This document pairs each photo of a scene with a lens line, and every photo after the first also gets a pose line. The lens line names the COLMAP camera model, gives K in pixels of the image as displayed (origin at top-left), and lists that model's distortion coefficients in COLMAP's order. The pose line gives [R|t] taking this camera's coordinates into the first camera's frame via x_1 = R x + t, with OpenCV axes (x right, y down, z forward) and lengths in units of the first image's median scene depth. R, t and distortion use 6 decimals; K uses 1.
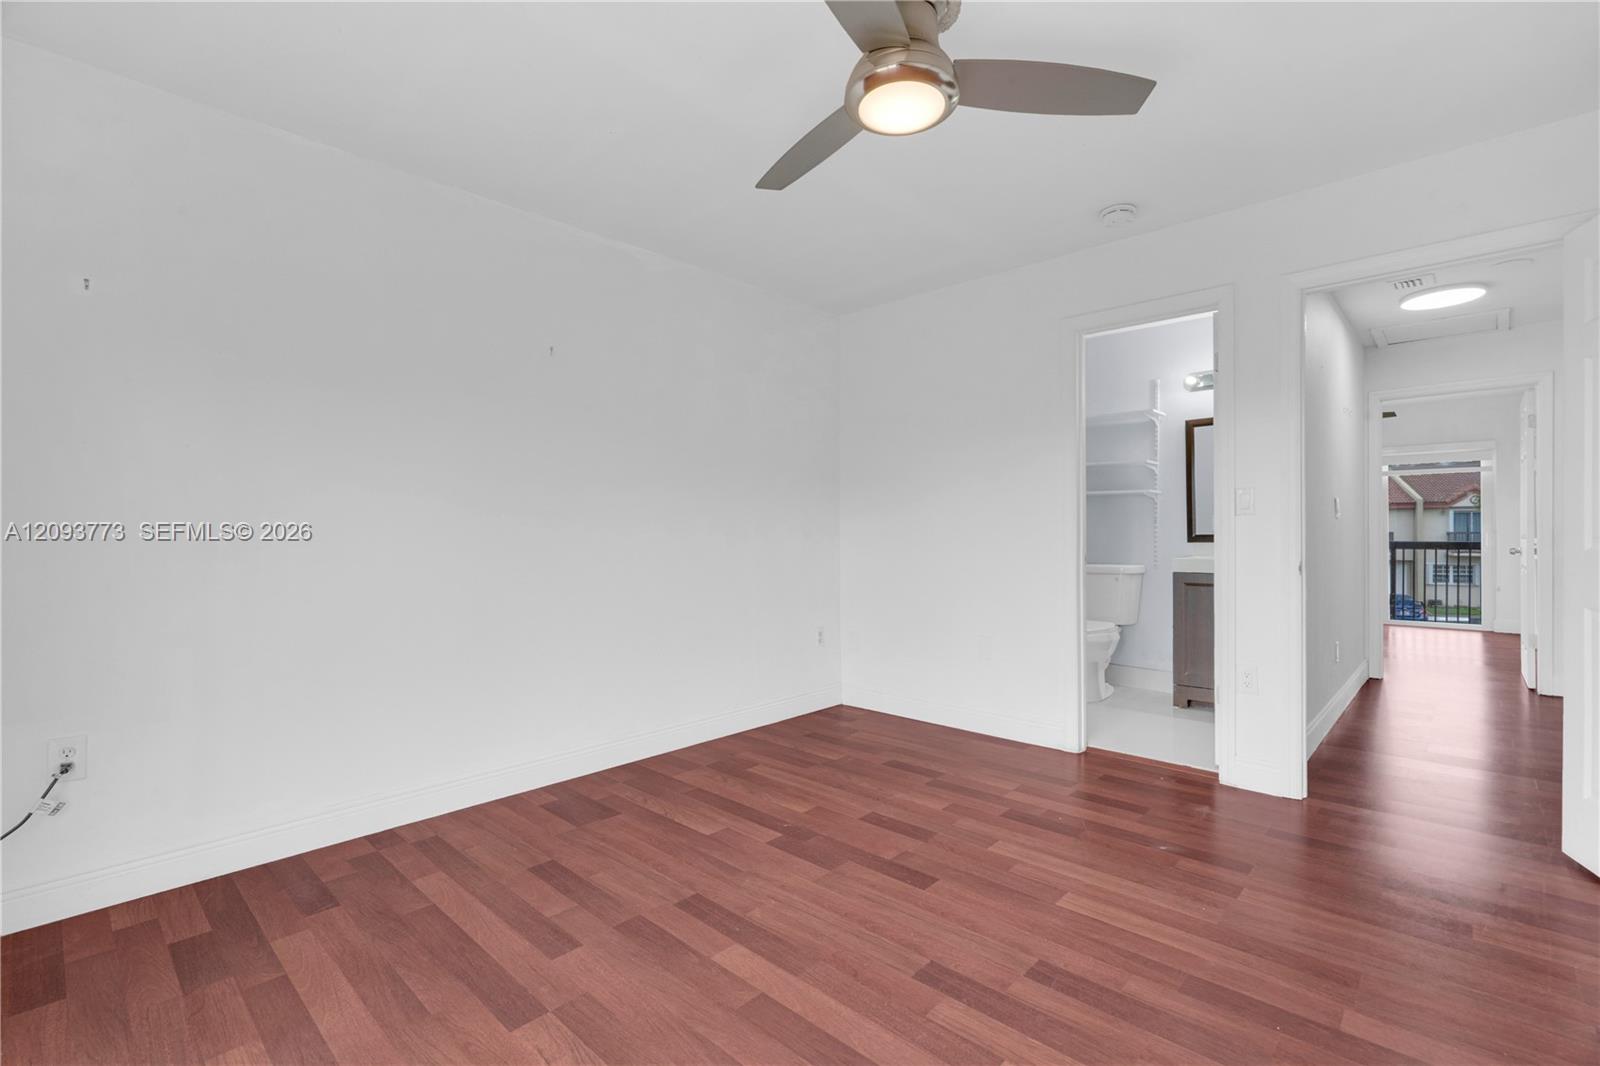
lens RADIAL K [[721.2, 0, 802.1], [0, 721.2, 532.6], [0, 0, 1]] dist [-0.004290, 0.001770]
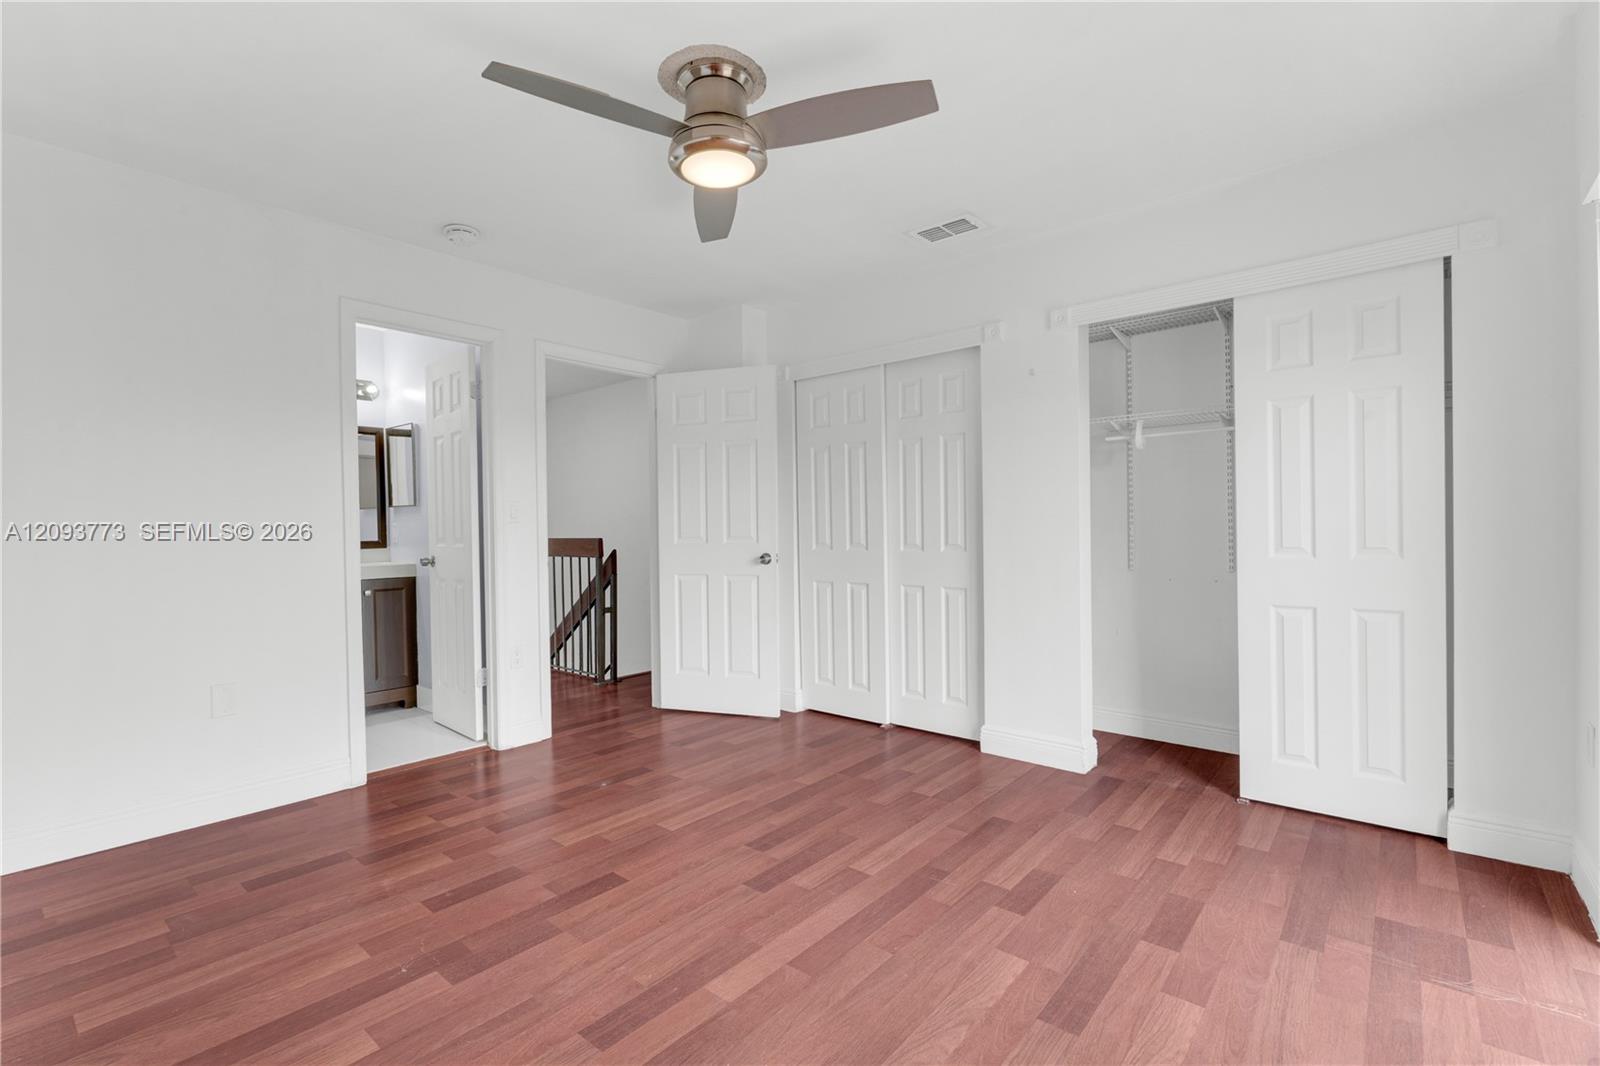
lens RADIAL K [[721.2, 0, 794.3], [0, 721.2, 532.3], [0, 0, 1]] dist [-0.004290, 0.001770]
pose [[-0.046887, 0.002765, 0.998896, -0.852802], [0.017018, 0.999853, -0.001969, 0.001877], [-0.998755, 0.016906, -0.046927, 0.781652]]
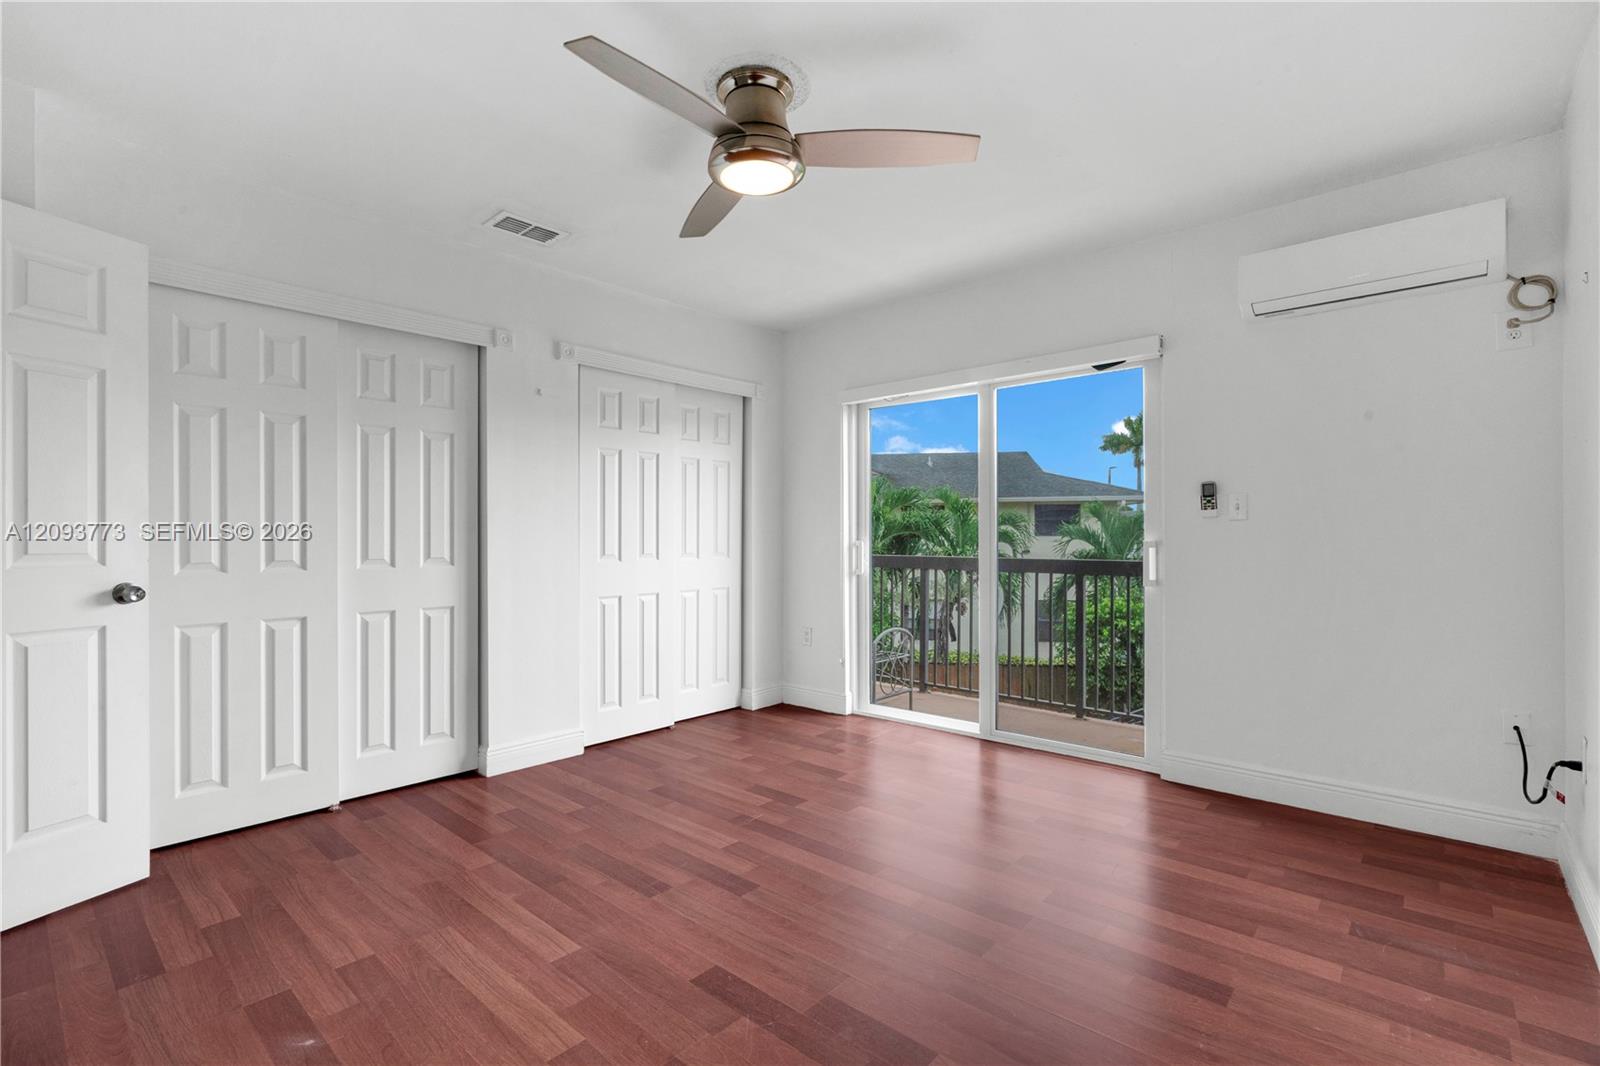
lens RADIAL K [[721.2, 0, 796.8], [0, 721.2, 536.1], [0, 0, 1]] dist [-0.004290, 0.001770]
pose [[-0.999700, 0.009730, -0.022496, 0.086461], [0.009646, 0.999946, 0.003843, -0.010351], [0.022532, 0.003625, -0.999740, 1.795404]]
